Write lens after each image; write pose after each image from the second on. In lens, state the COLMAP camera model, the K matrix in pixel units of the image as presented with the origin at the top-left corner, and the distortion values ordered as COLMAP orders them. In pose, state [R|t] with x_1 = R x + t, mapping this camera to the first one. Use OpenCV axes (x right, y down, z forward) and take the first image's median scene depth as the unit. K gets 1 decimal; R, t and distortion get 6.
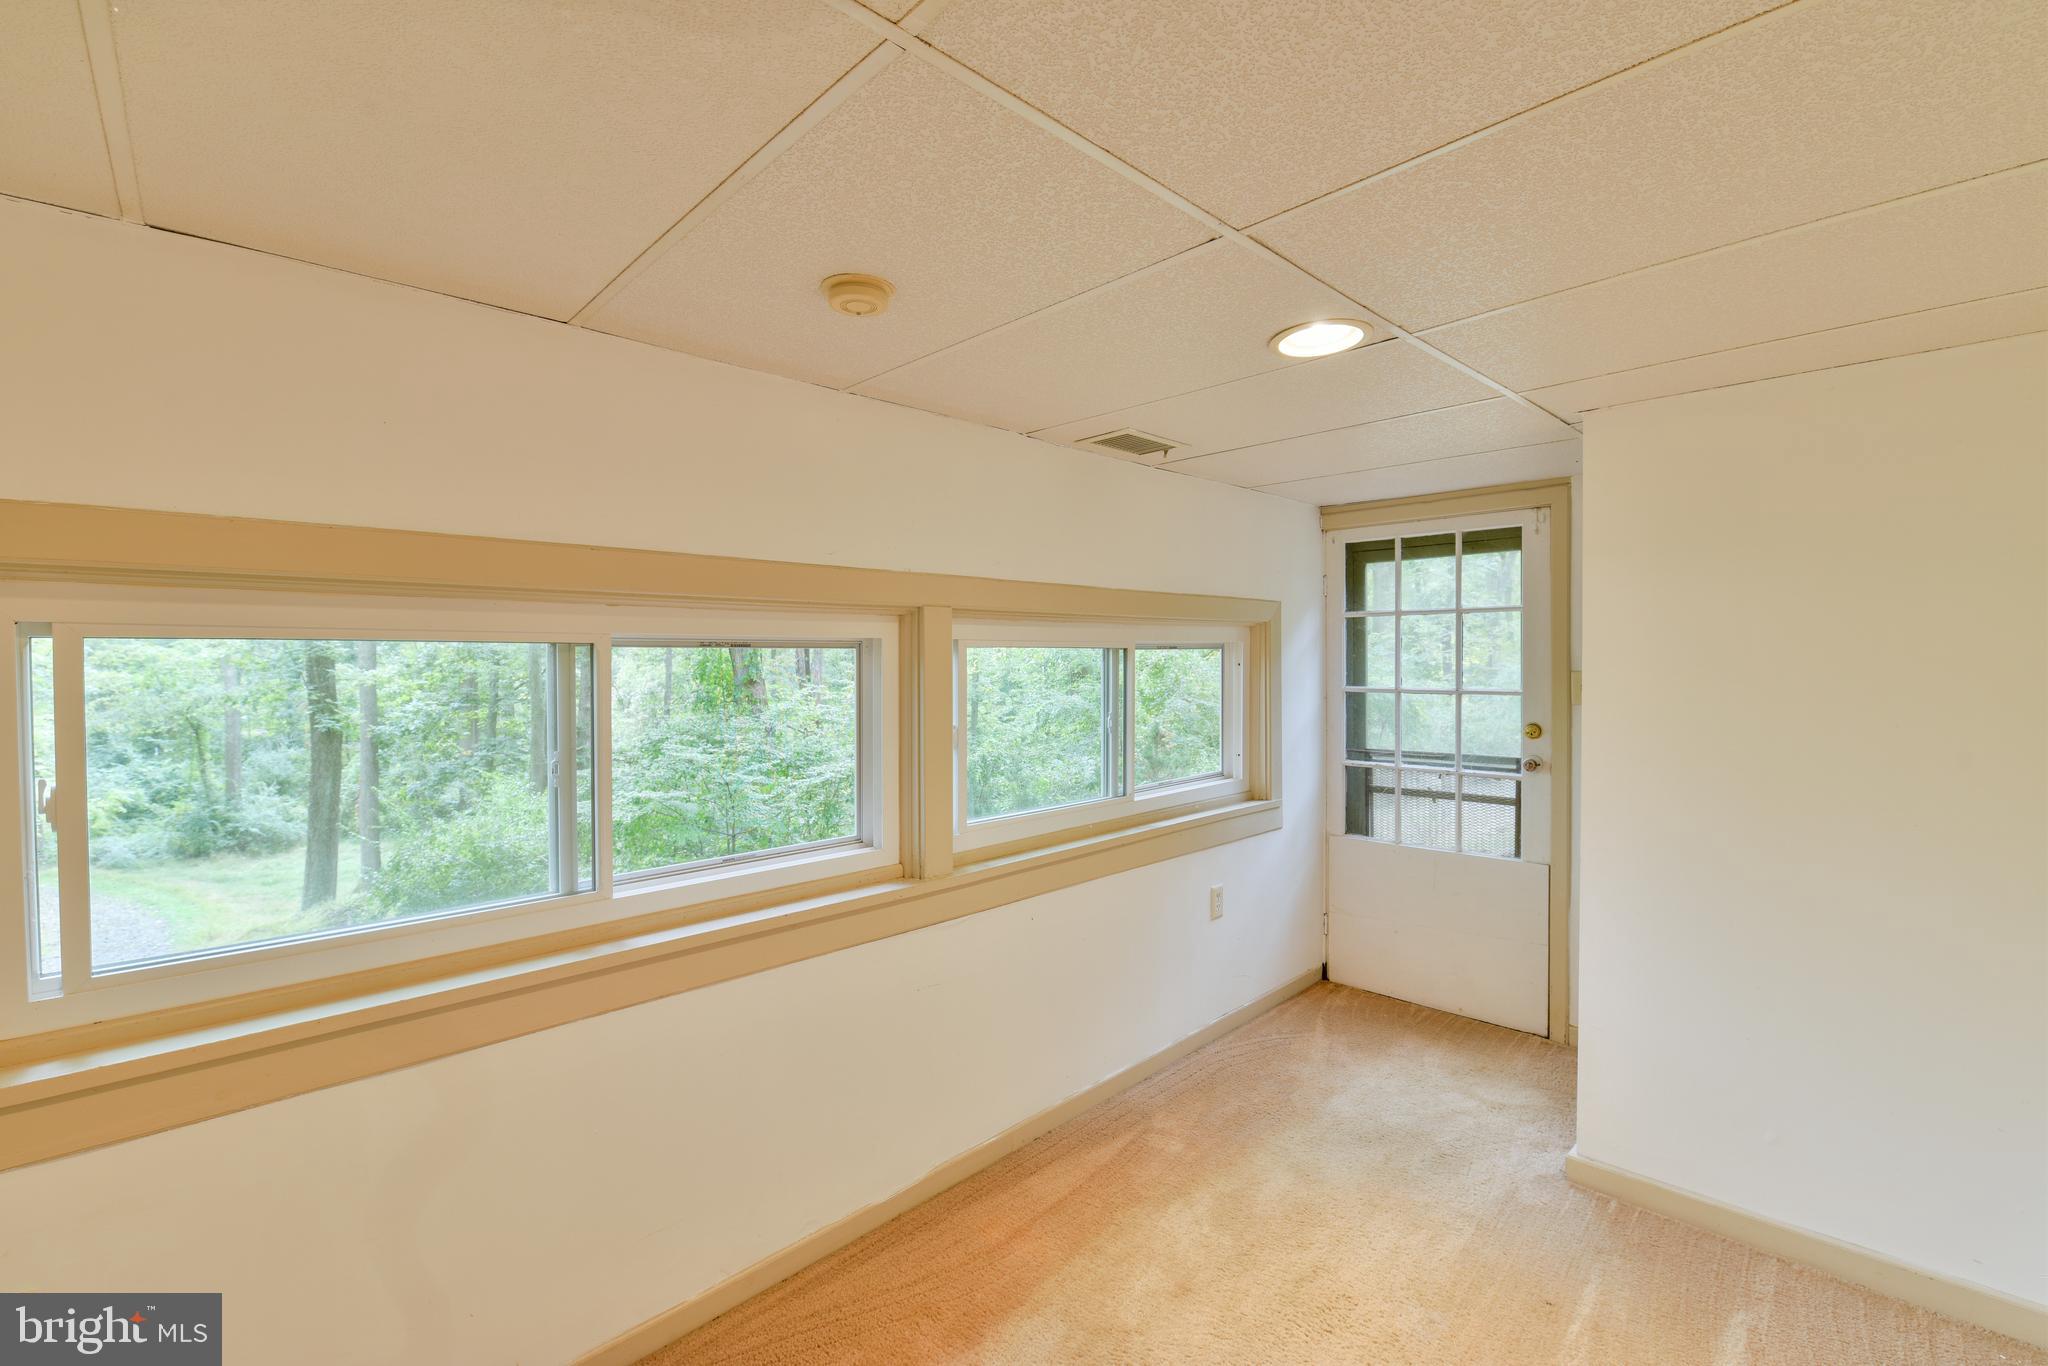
lens RADIAL K [[880.0, 0, 1033.3], [0, 880.0, 675.2], [0, 0, 1]] dist [-0.000568, -0.009663]
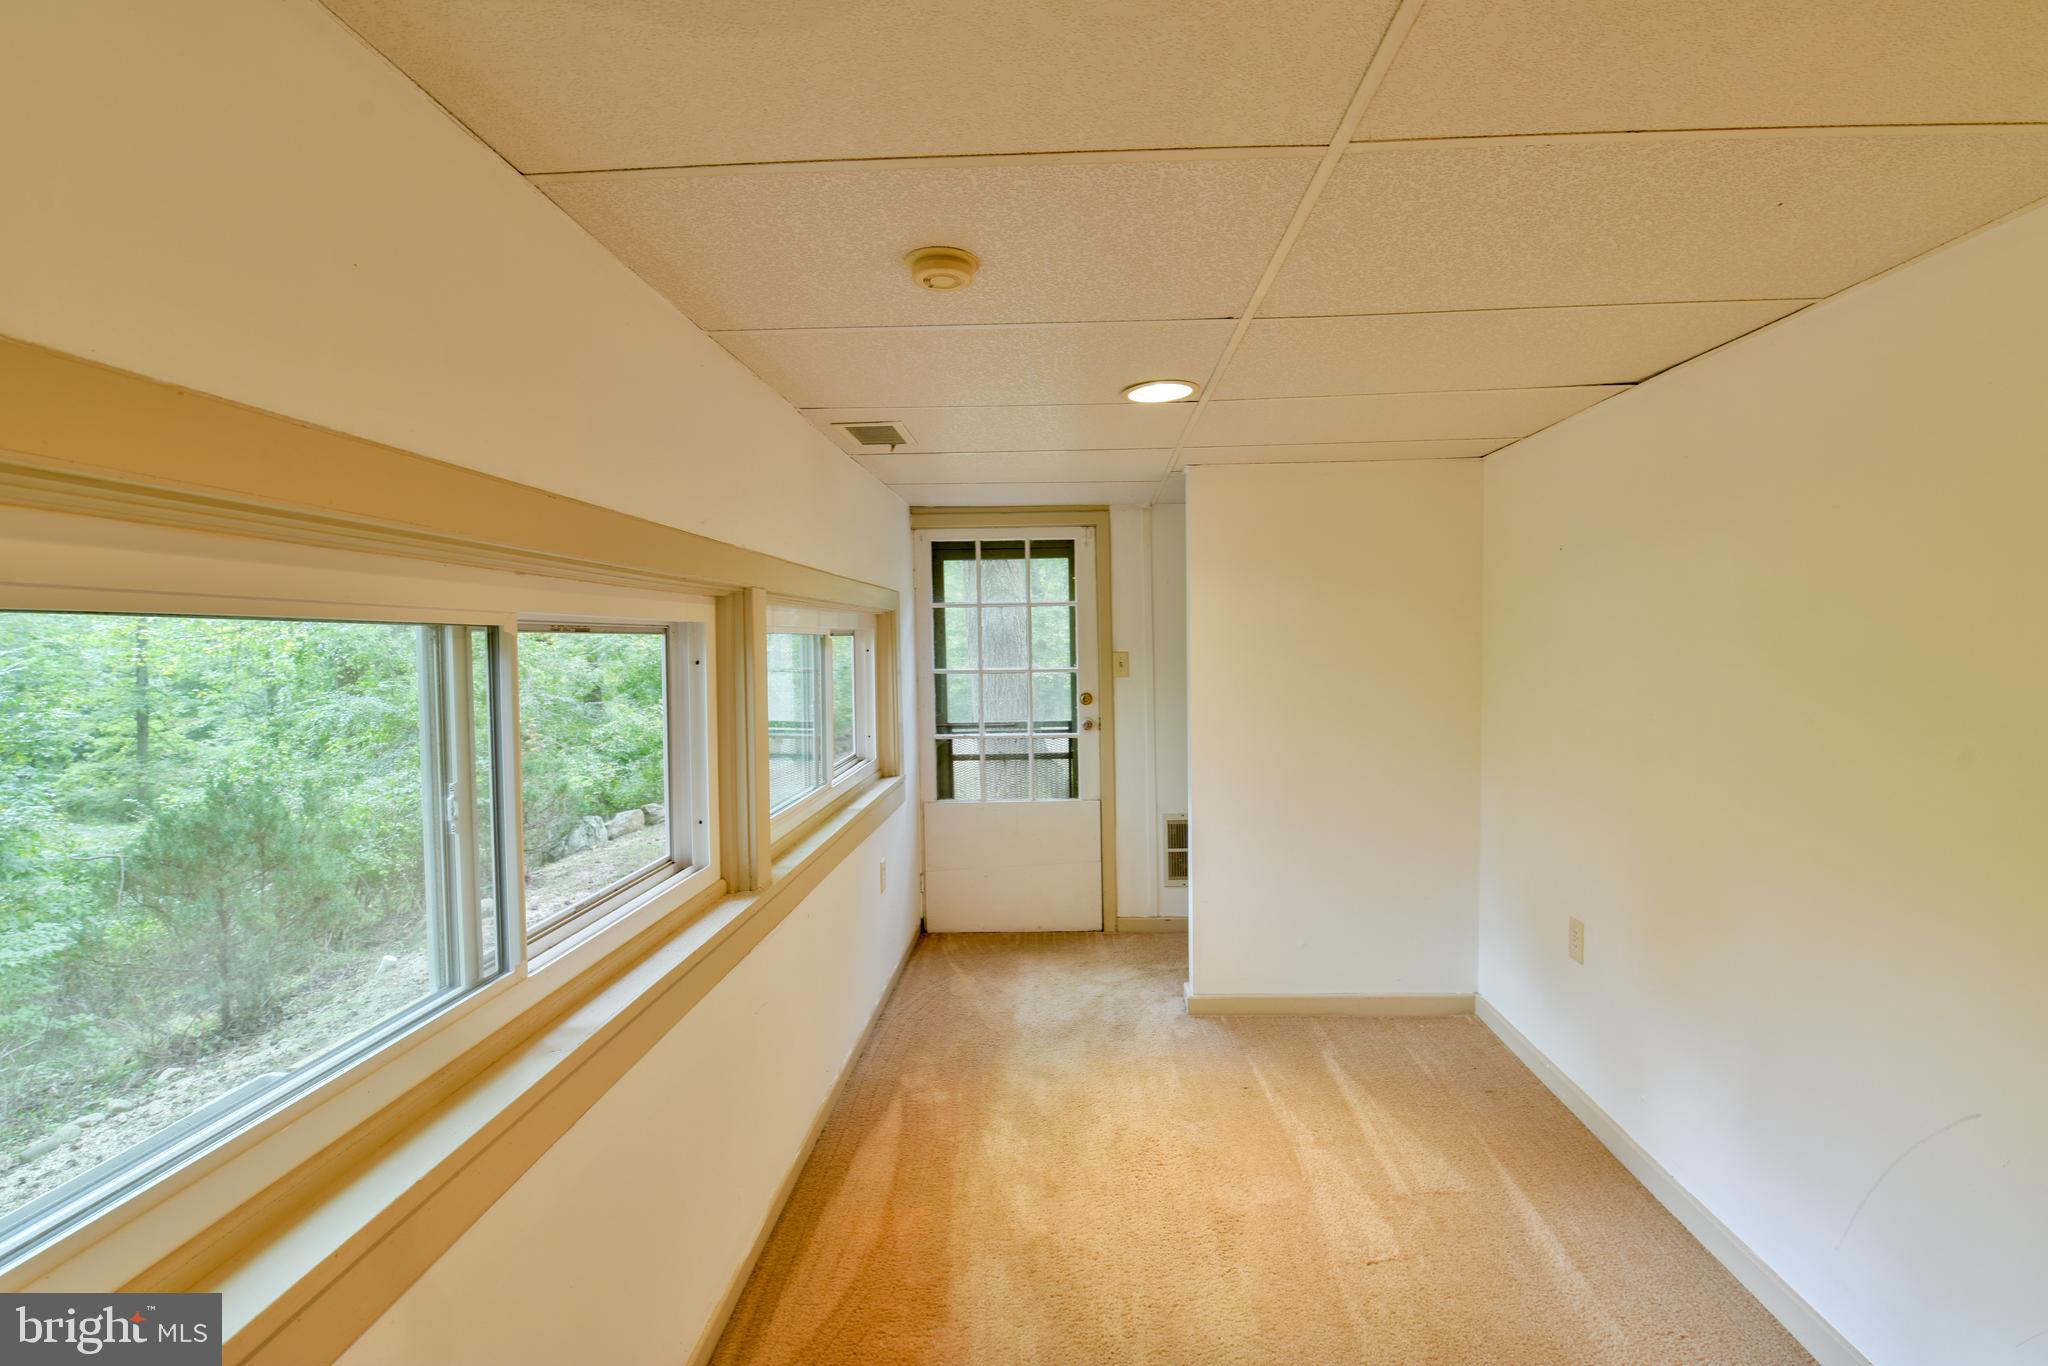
lens RADIAL K [[886.1, 0, 1028.9], [0, 886.1, 673.8], [0, 0, 1]] dist [0.000424, -0.008973]
pose [[0.730428, -0.030047, 0.682328, -0.340395], [0.022279, 0.999548, 0.020166, -0.001274], [-0.682626, 0.000472, 0.730768, 0.091227]]
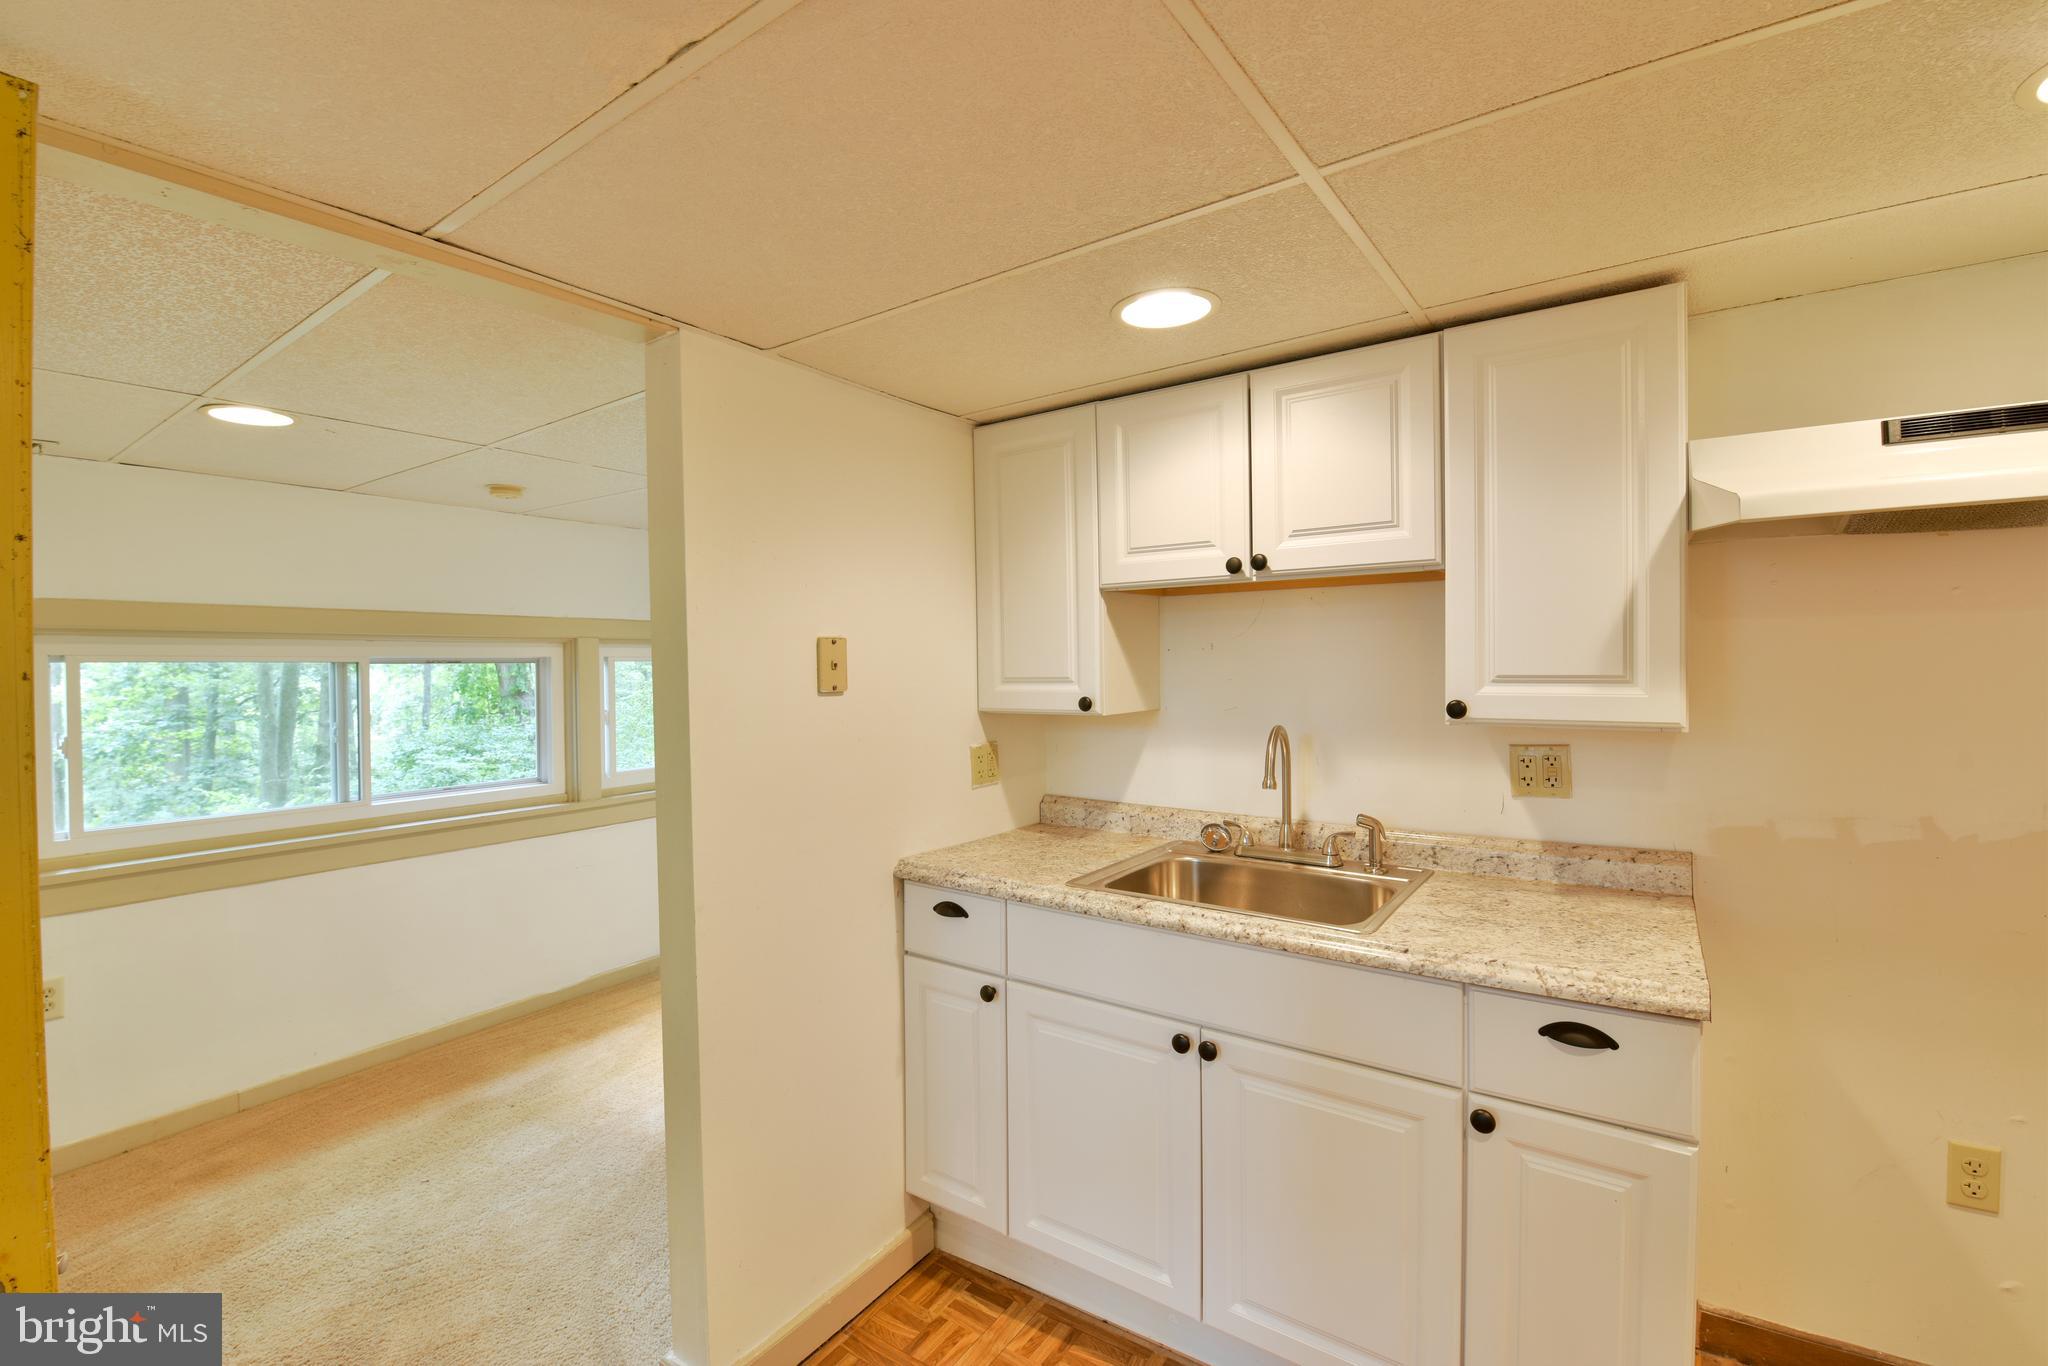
lens RADIAL K [[886.1, 0, 1028.9], [0, 886.1, 673.8], [0, 0, 1]] dist [0.000424, -0.008973]
pose [[0.979428, -0.009176, 0.201583, 0.237572], [0.011182, 0.999899, -0.008815, 0.009397], [-0.201482, 0.010888, 0.979432, -0.520259]]
